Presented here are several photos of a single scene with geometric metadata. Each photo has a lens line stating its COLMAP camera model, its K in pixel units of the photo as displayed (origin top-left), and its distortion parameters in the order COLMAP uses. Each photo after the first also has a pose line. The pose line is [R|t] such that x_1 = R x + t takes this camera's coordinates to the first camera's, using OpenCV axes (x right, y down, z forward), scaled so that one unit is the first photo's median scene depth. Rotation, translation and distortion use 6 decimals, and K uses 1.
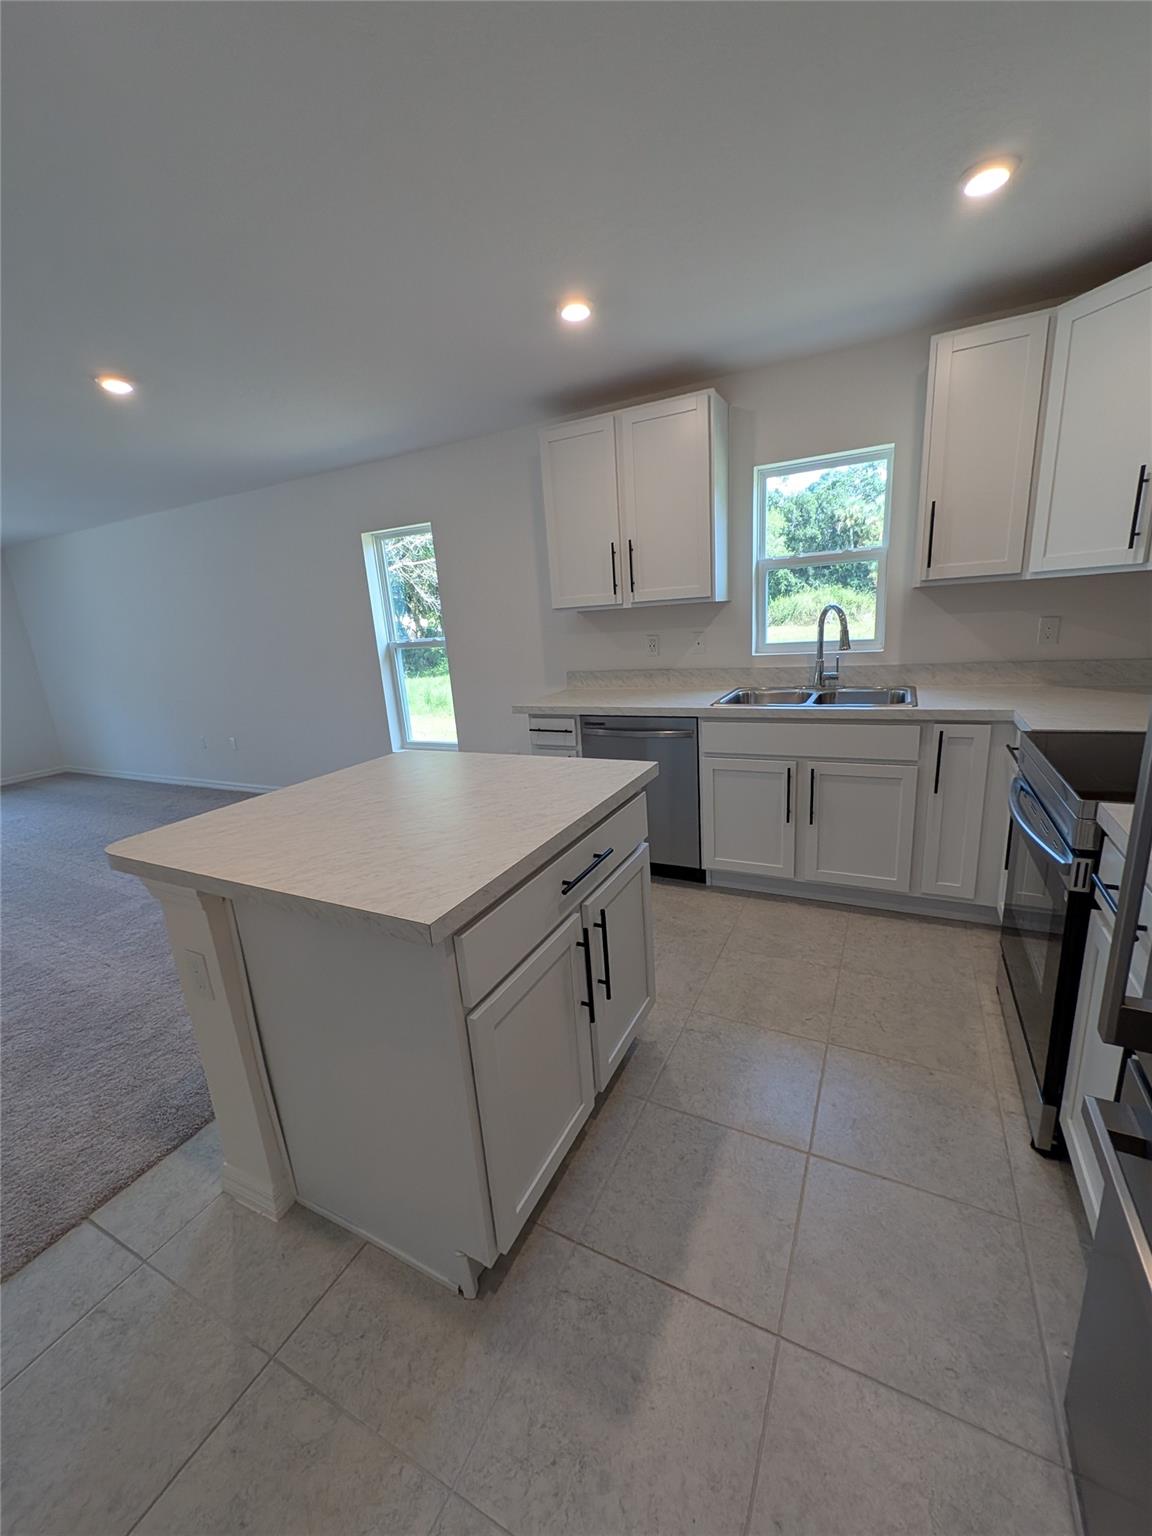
lens RADIAL K [[607.6, 0, 581.1], [0, 607.6, 770.7], [0, 0, 1]] dist [0.003936, -0.000916]
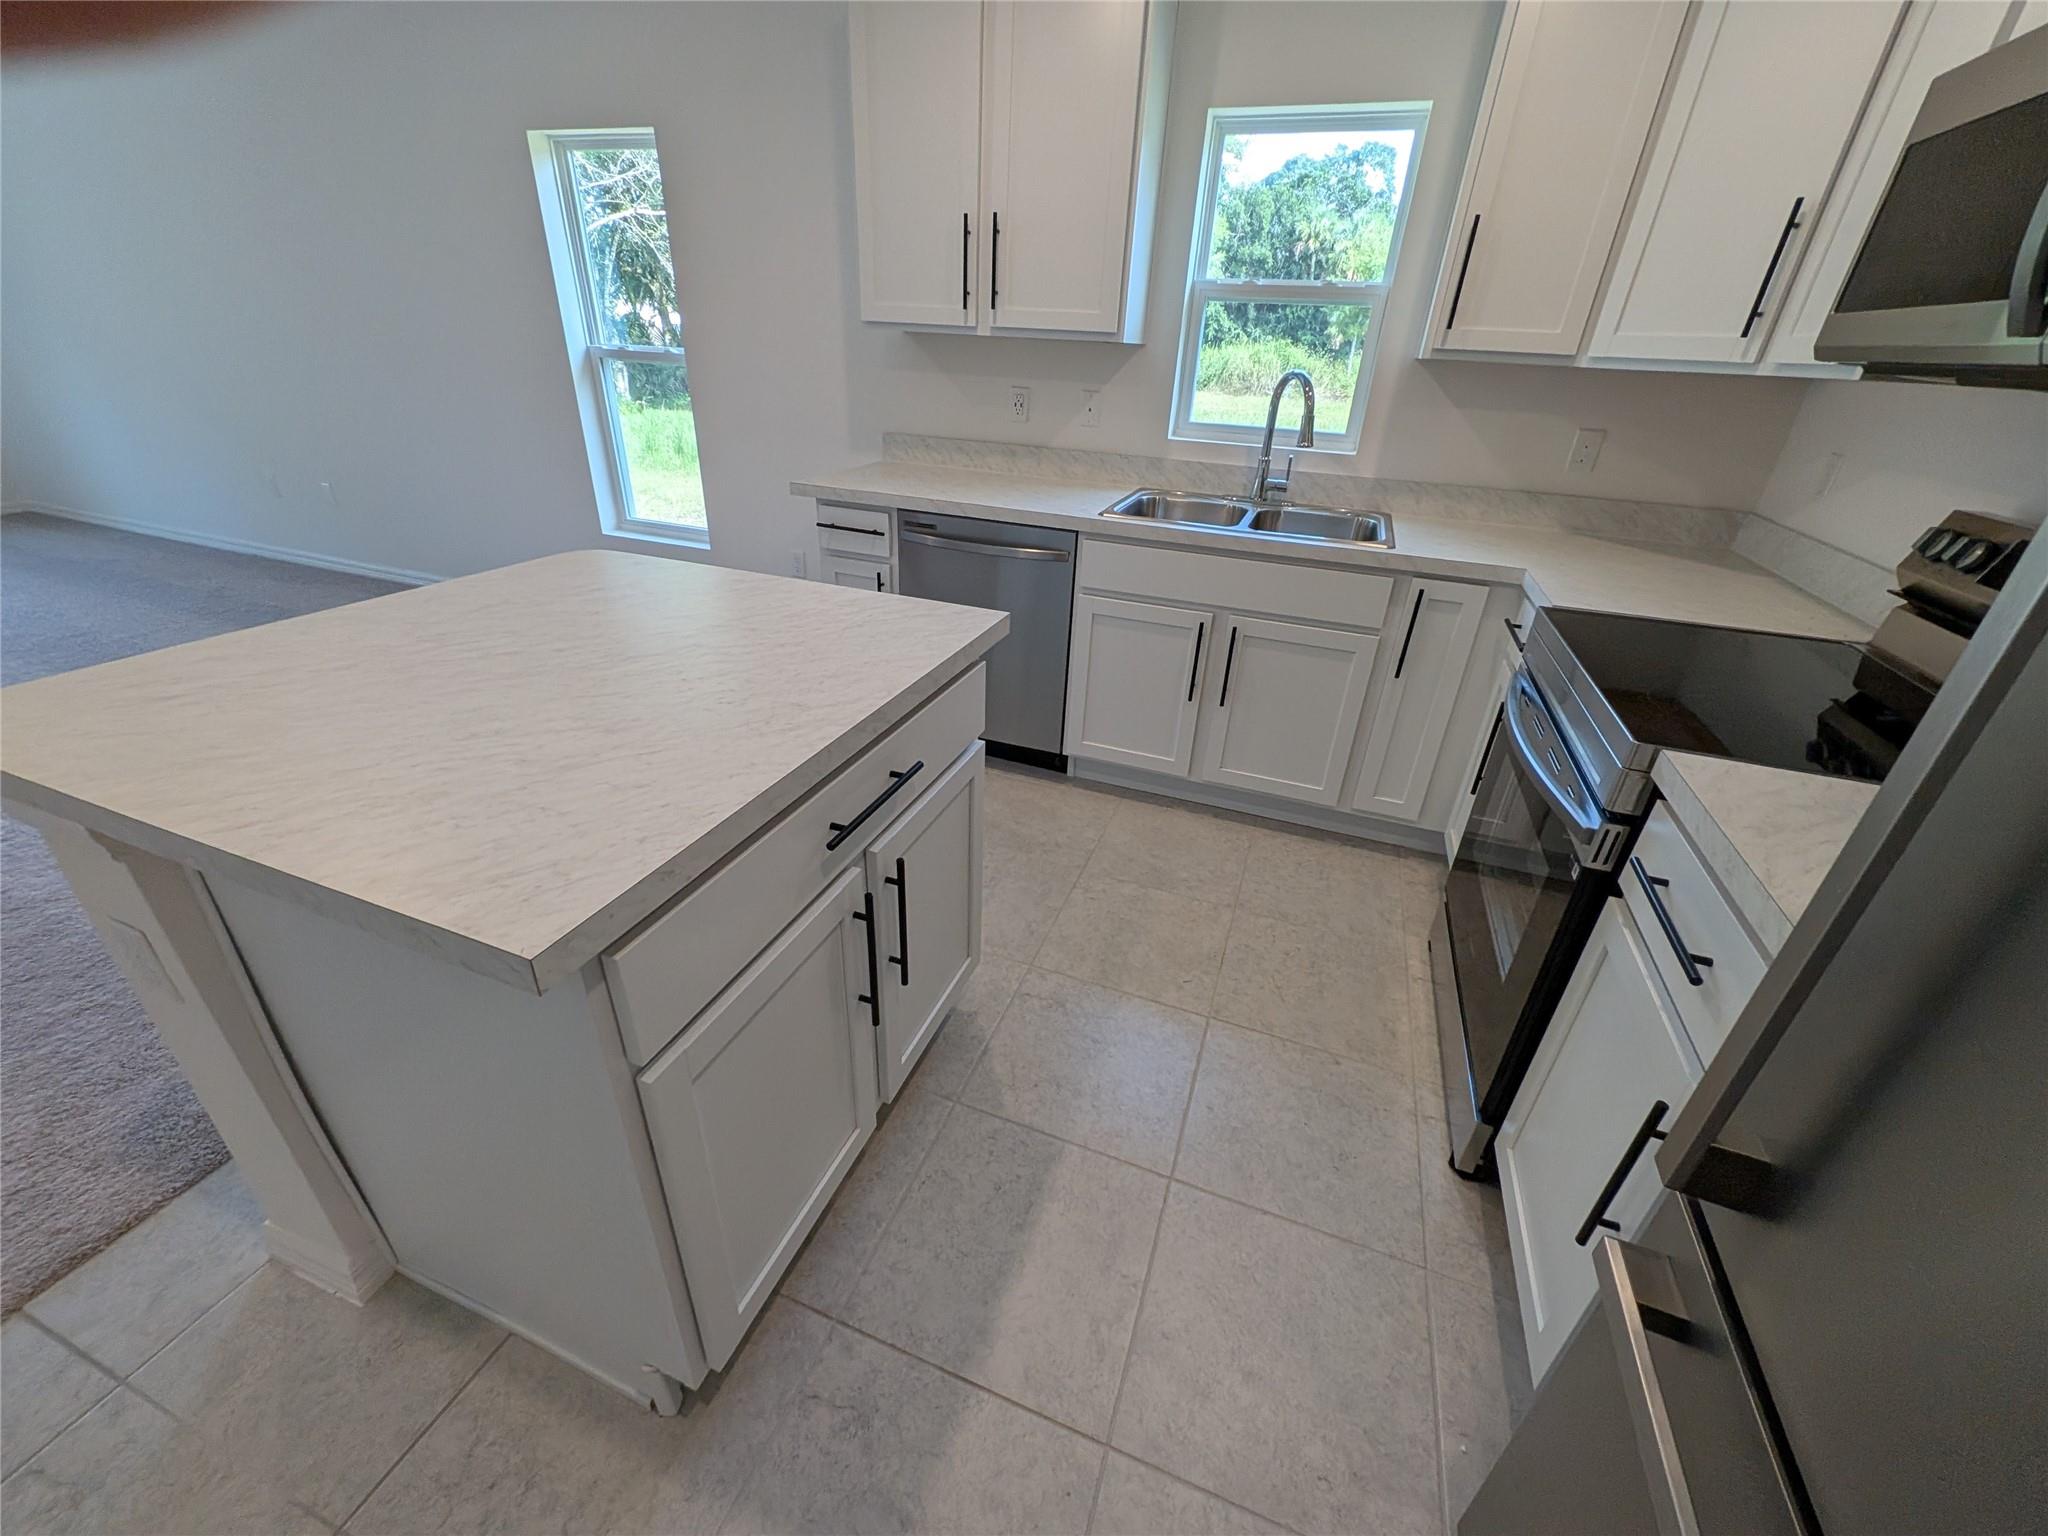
lens RADIAL K [[810.1, 0, 1028.3], [0, 810.1, 763.1], [0, 0, 1]] dist [0.003936, -0.000916]
pose [[0.986843, 0.049213, 0.154010, 0.023661], [-0.082374, 0.972688, 0.217008, -0.042106], [-0.139124, -0.226839, 0.963944, 0.152183]]
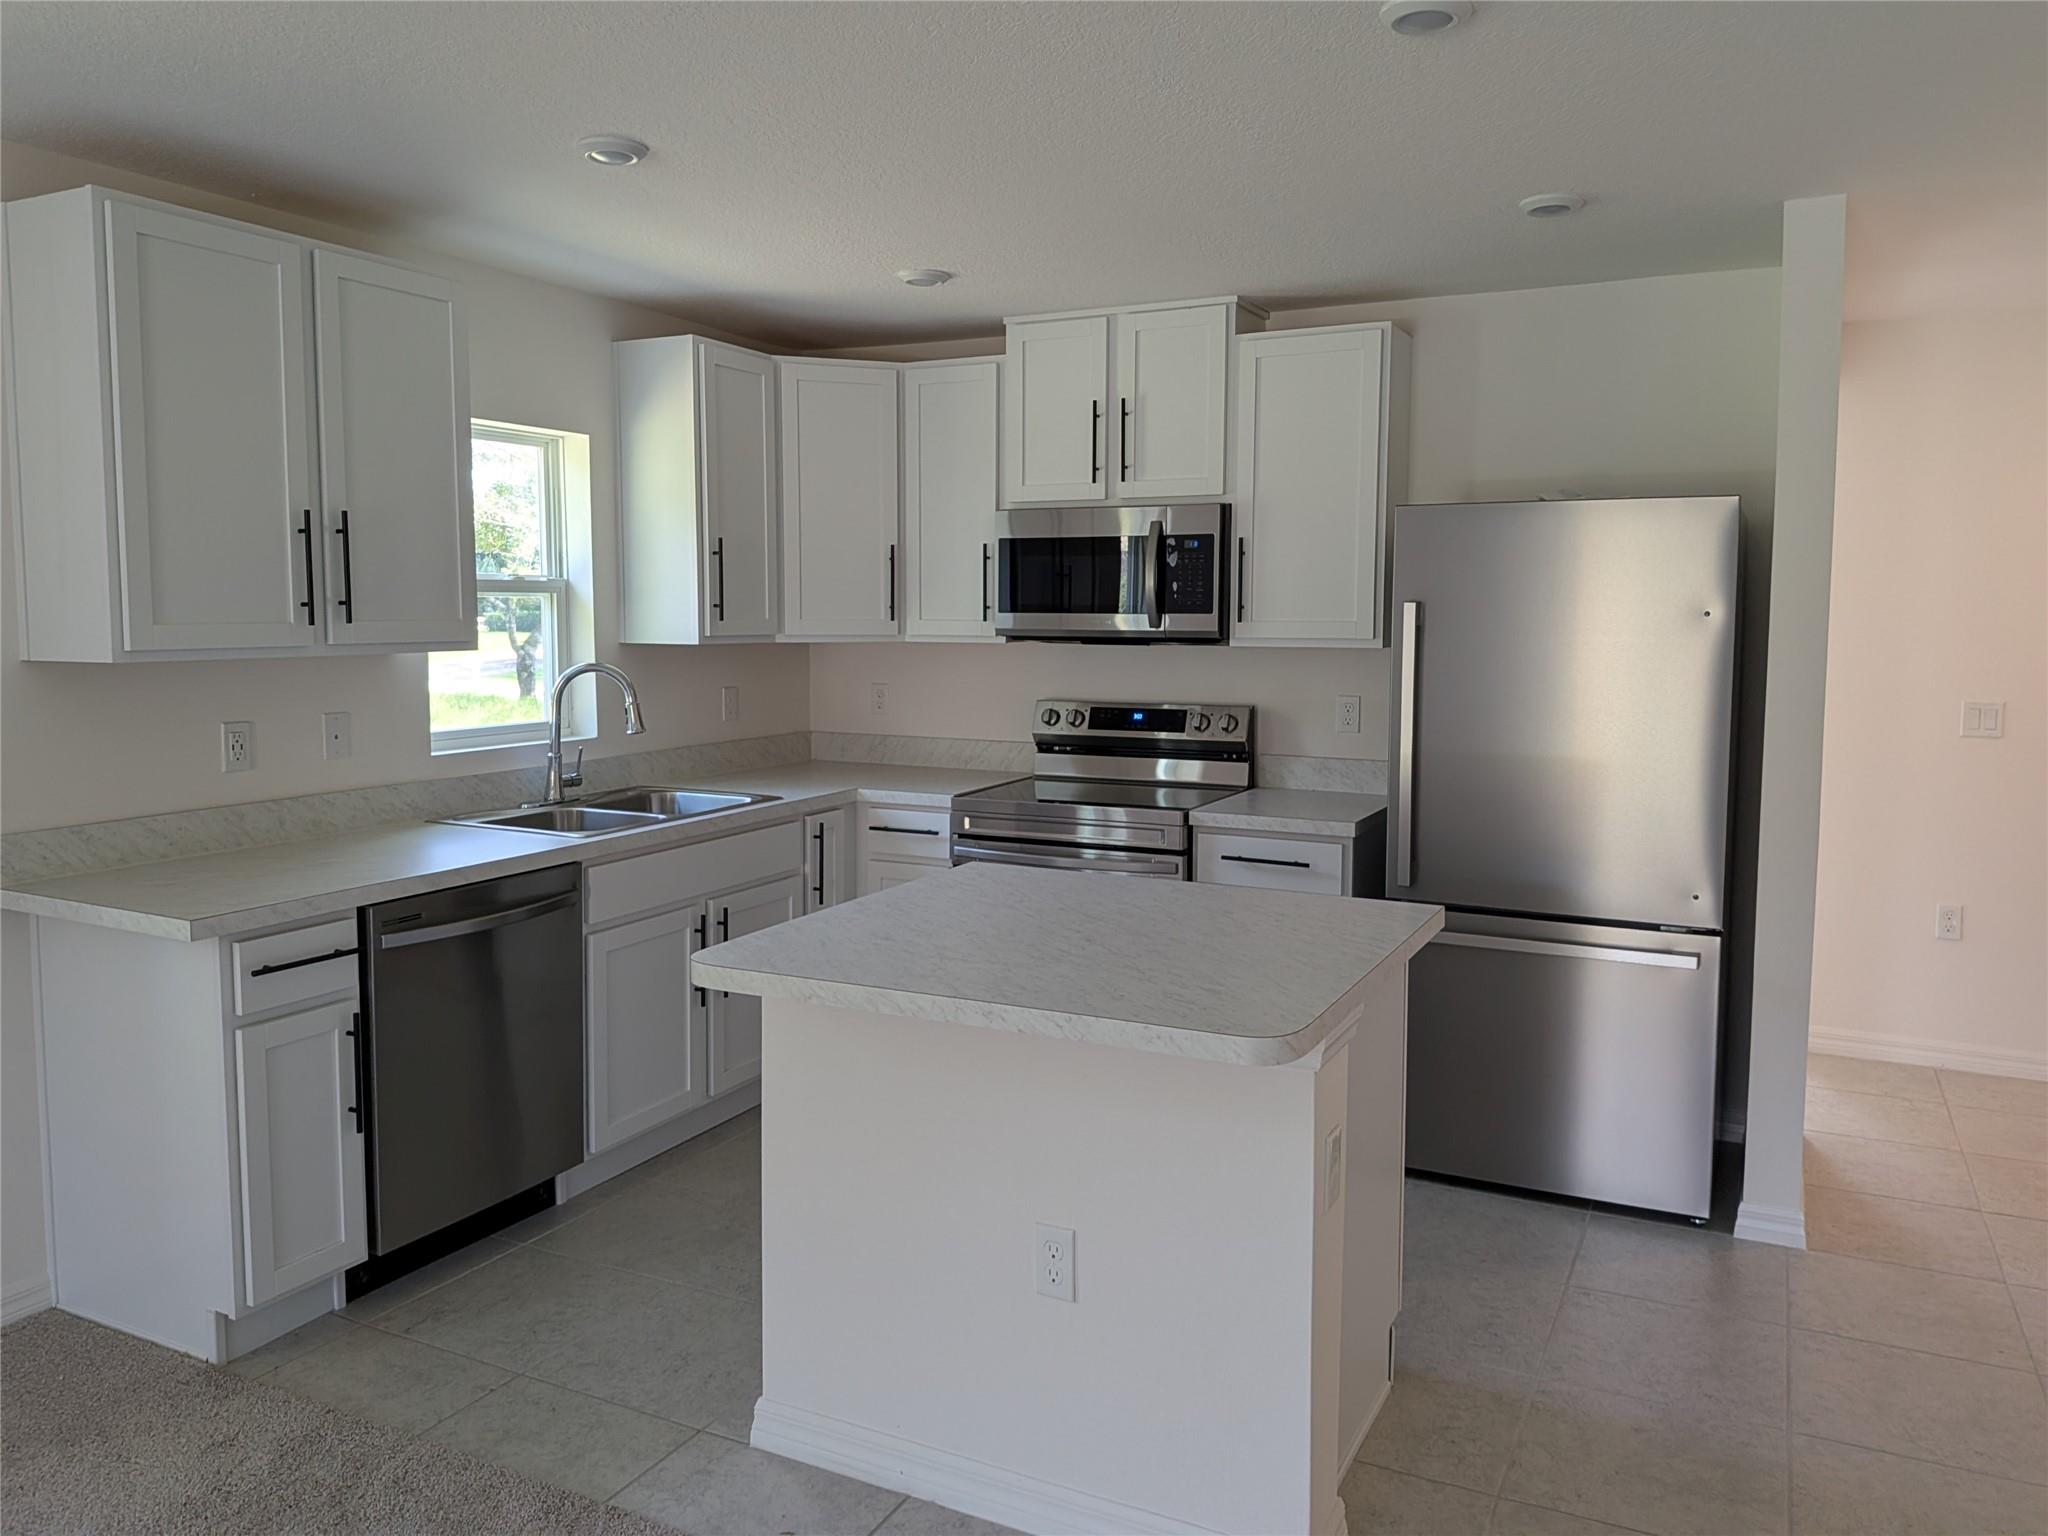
lens RADIAL K [[1468.5, 0, 1038.9], [0, 1468.5, 732.7], [0, 0, 1]] dist [0.042483, -0.068050]
pose [[-0.011664, -0.017717, 0.999775, -1.524845], [0.250557, 0.967894, 0.020075, -0.169031], [-0.968032, 0.250735, -0.006850, 0.816319]]
